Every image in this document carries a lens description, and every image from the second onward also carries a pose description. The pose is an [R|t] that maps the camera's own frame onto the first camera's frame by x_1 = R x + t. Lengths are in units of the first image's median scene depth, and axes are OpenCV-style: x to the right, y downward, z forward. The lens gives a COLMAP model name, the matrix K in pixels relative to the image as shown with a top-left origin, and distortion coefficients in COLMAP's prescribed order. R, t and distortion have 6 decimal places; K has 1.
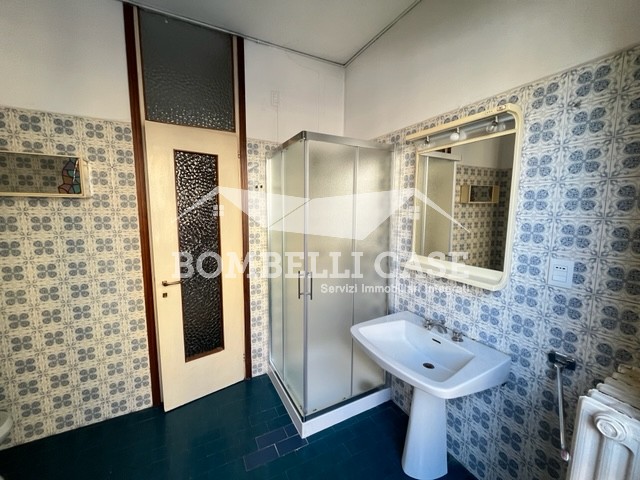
lens RADIAL K [[257.8, 0, 320.1], [0, 257.8, 240.2], [0, 0, 1]] dist [0.001028, 0.000089]
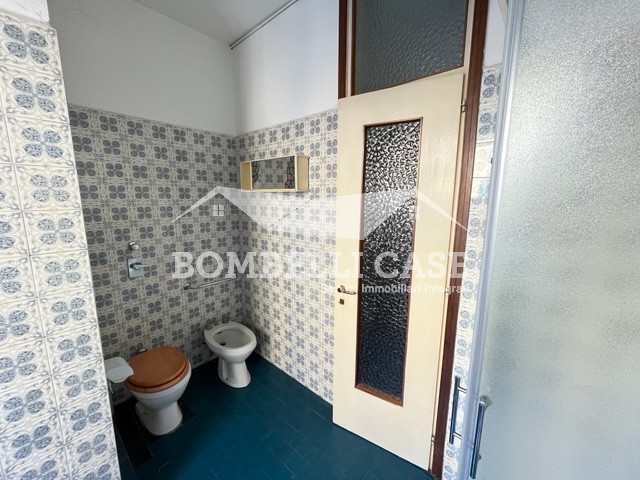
lens RADIAL K [[257.8, 0, 320.1], [0, 257.8, 240.5], [0, 0, 1]] dist [0.001028, 0.000089]
pose [[0.348388, 0.151149, -0.925083, 0.163124], [-0.119631, 0.986012, 0.116052, -0.091541], [0.929685, 0.070237, 0.361597, 0.656098]]
